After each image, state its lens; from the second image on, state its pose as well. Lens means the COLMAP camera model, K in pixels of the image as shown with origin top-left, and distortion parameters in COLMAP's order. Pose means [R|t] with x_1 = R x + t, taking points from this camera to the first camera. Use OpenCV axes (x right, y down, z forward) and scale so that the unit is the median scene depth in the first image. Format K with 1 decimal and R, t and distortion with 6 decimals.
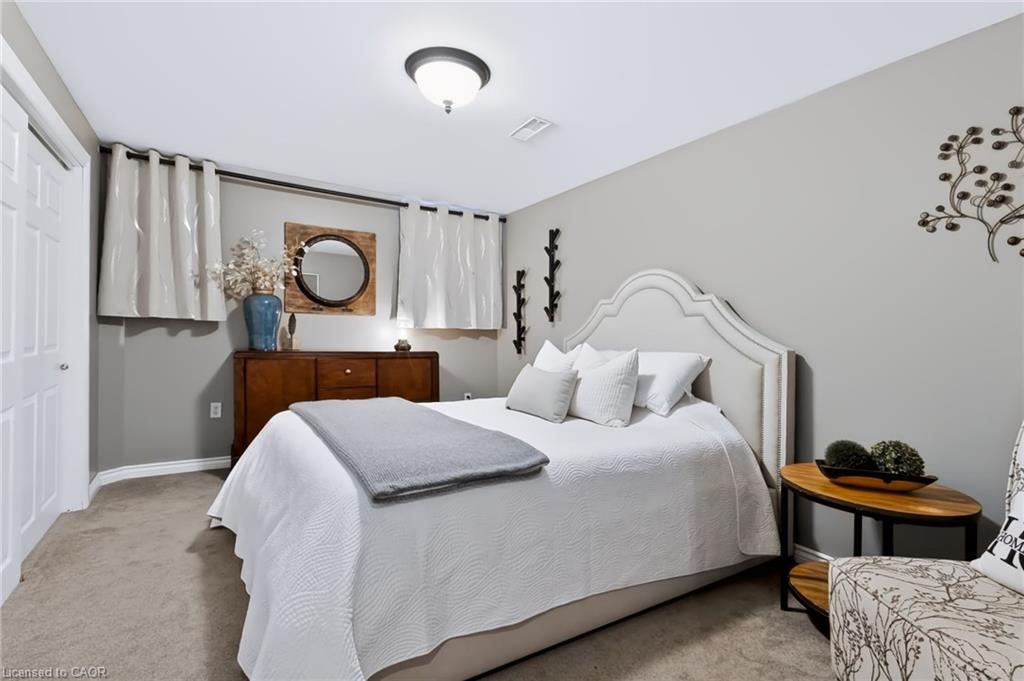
lens RADIAL K [[468.9, 0, 510.4], [0, 468.9, 346.5], [0, 0, 1]] dist [0.004476, 0.001036]
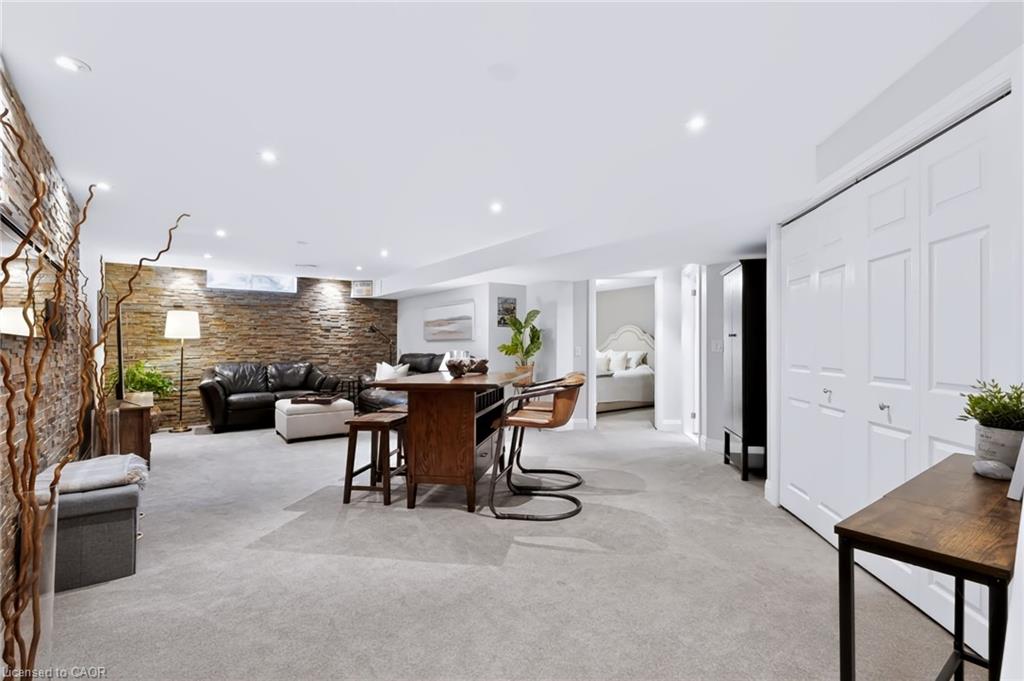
lens RADIAL K [[468.9, 0, 511.2], [0, 468.9, 345.8], [0, 0, 1]] dist [0.004476, 0.001036]
pose [[0.997210, -0.026375, 0.069838, -0.875320], [0.025897, 0.999635, 0.007745, -0.084544], [-0.070016, -0.005915, 0.997528, -2.559630]]
